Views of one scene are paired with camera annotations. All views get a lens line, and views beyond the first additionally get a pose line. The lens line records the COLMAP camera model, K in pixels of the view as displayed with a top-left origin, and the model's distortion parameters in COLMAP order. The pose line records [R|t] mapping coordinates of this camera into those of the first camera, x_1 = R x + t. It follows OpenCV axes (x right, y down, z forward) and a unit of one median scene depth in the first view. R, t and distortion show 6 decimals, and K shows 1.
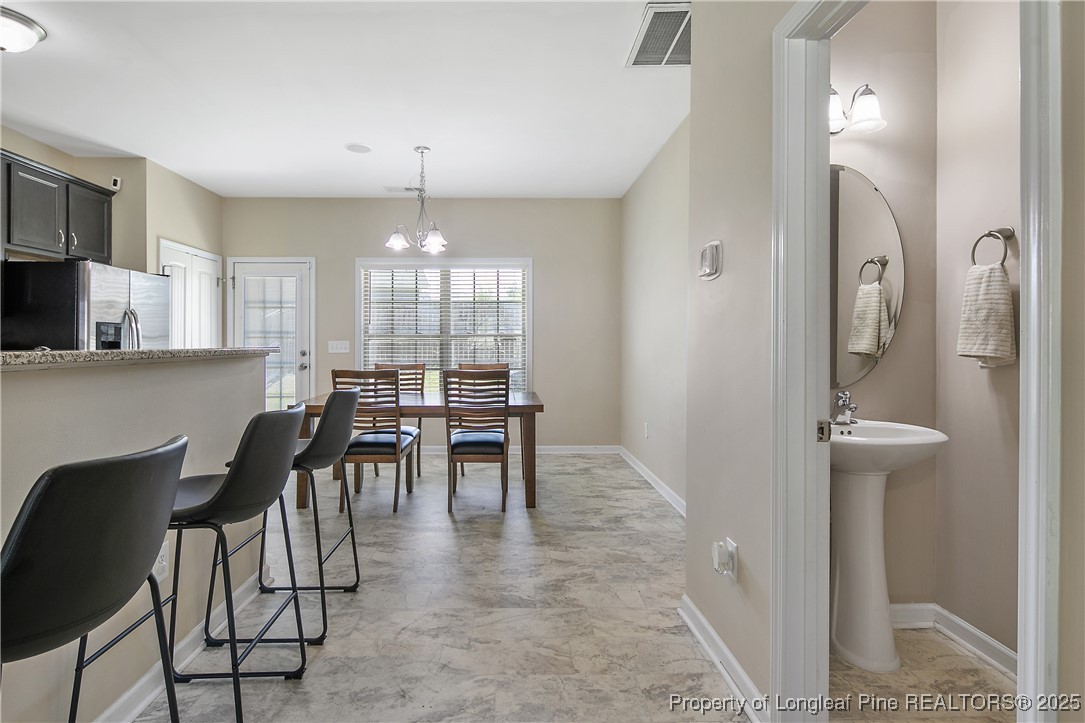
lens RADIAL K [[558.2, 0, 511.6], [0, 558.2, 340.8], [0, 0, 1]] dist [0.019440, -0.008102]
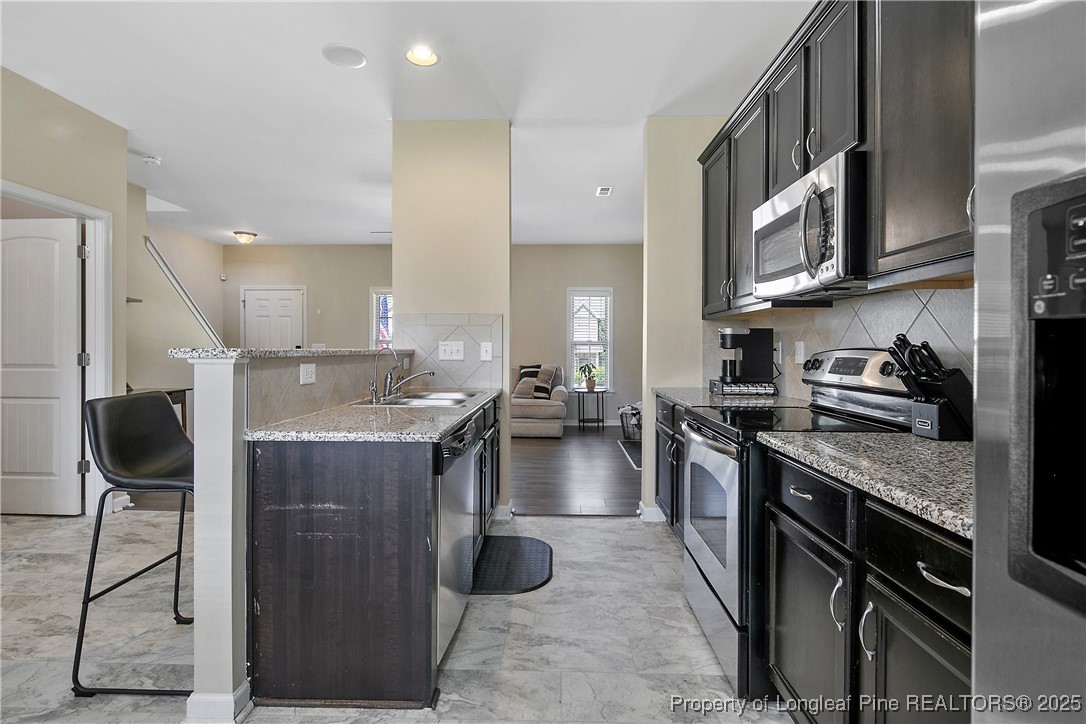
lens RADIAL K [[528.5, 0, 535.1], [0, 528.5, 348.9], [0, 0, 1]] dist [0.006094, -0.003926]
pose [[-0.998444, -0.003354, 0.055659, -0.676501], [-0.003517, 0.999990, -0.002825, 0.008932], [-0.055649, -0.003016, -0.998446, 1.242795]]
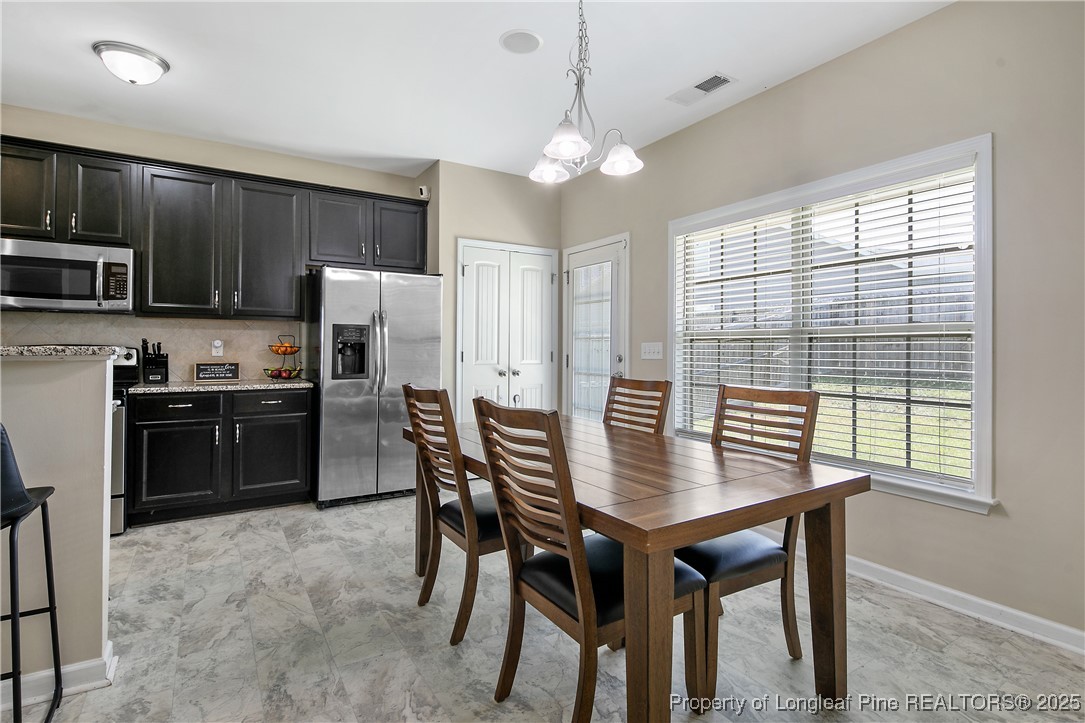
lens RADIAL K [[528.0, 0, 536.2], [0, 528.0, 345.3], [0, 0, 1]] dist [0.006094, -0.003926]
pose [[0.516557, -0.003185, -0.856247, 0.319872], [0.000384, 0.999994, -0.003488, 0.010028], [0.856253, 0.001473, 0.516555, 0.882721]]
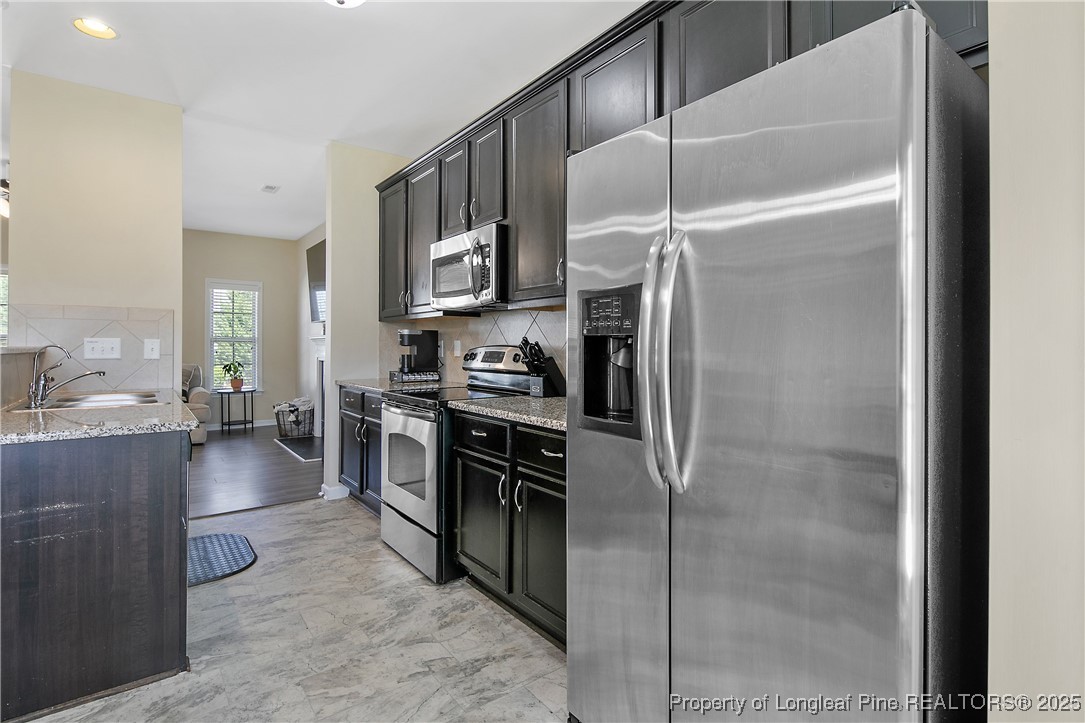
lens RADIAL K [[528.0, 0, 544.0], [0, 528.0, 345.7], [0, 0, 1]] dist [0.006094, -0.003926]
pose [[-0.807360, -0.001941, -0.590056, -0.529728], [0.001070, 0.999988, -0.004753, 0.010389], [0.590058, -0.004469, -0.807349, 1.412787]]
